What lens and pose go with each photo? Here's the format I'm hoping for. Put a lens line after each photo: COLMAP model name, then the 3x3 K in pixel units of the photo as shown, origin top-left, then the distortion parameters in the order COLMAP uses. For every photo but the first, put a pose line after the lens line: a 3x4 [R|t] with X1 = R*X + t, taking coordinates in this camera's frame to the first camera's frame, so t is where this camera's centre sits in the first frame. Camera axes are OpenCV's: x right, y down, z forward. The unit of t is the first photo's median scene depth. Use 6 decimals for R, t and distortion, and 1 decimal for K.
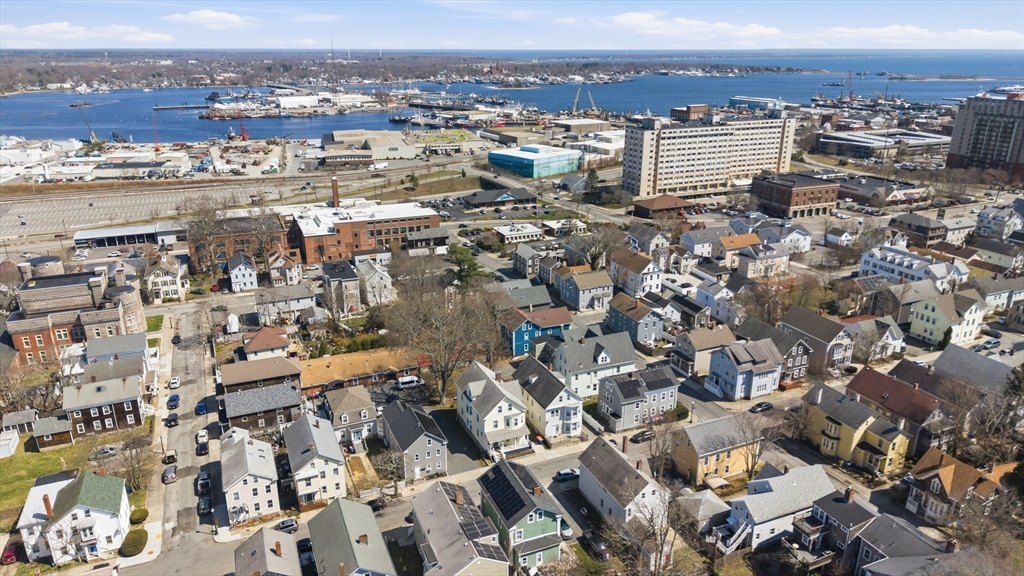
lens RADIAL K [[685.1, 0, 509.5], [0, 685.1, 278.9], [0, 0, 1]] dist [0.032279, -0.037927]
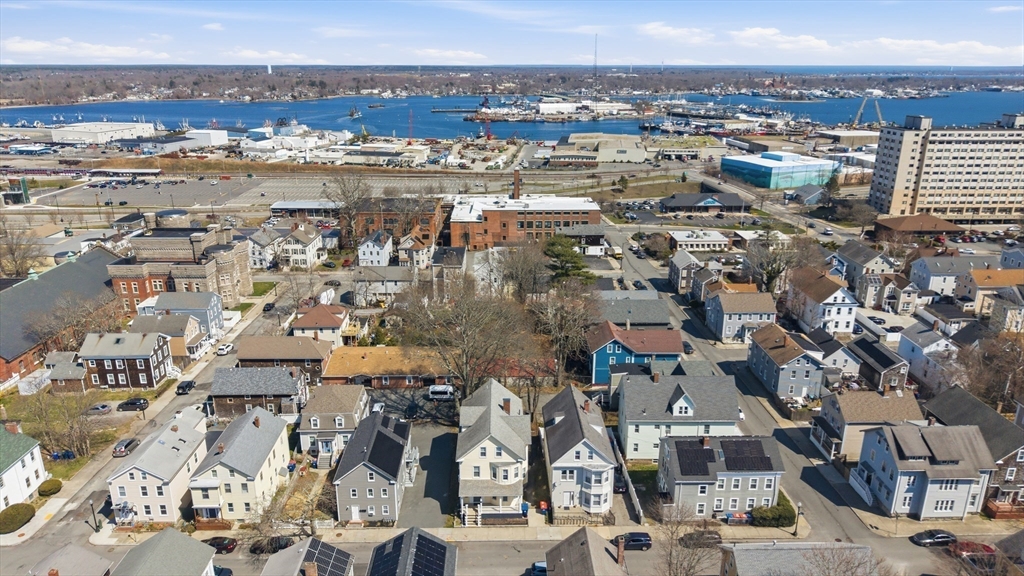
lens RADIAL K [[685.1, 0, 507.8], [0, 685.1, 278.1], [0, 0, 1]] dist [0.032279, -0.037927]
pose [[0.923436, 0.114912, -0.366144, 0.167837], [-0.123070, 0.992397, 0.001070, 0.006523], [0.363483, 0.044073, 0.930558, 0.233558]]
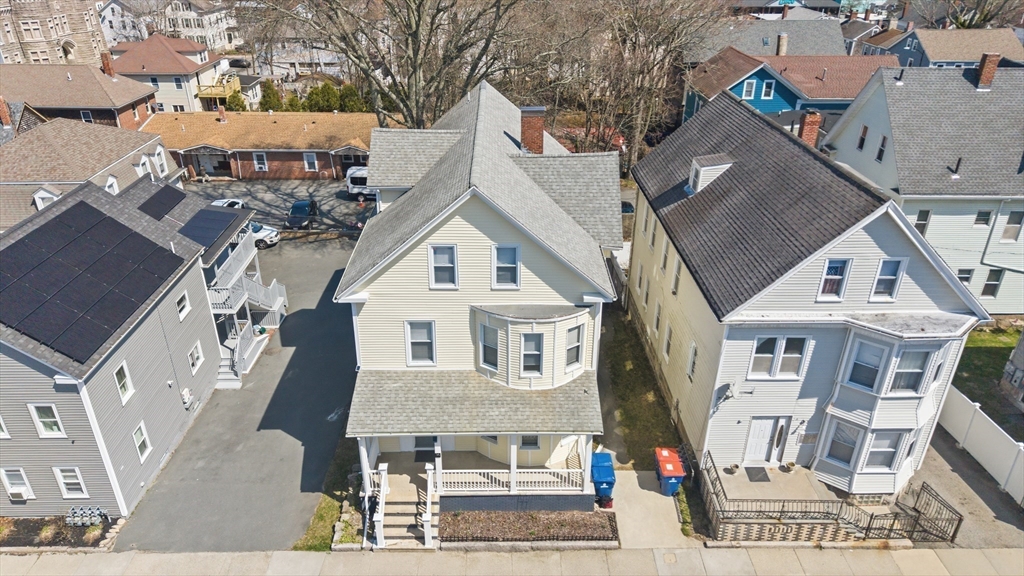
lens RADIAL K [[685.1, 0, 505.3], [0, 685.1, 294.4], [0, 0, 1]] dist [0.032279, -0.037927]
pose [[0.921406, 0.185377, -0.341536, 0.041302], [-0.127097, 0.974306, 0.185940, 0.111324], [0.367230, -0.127918, 0.921292, 0.573417]]
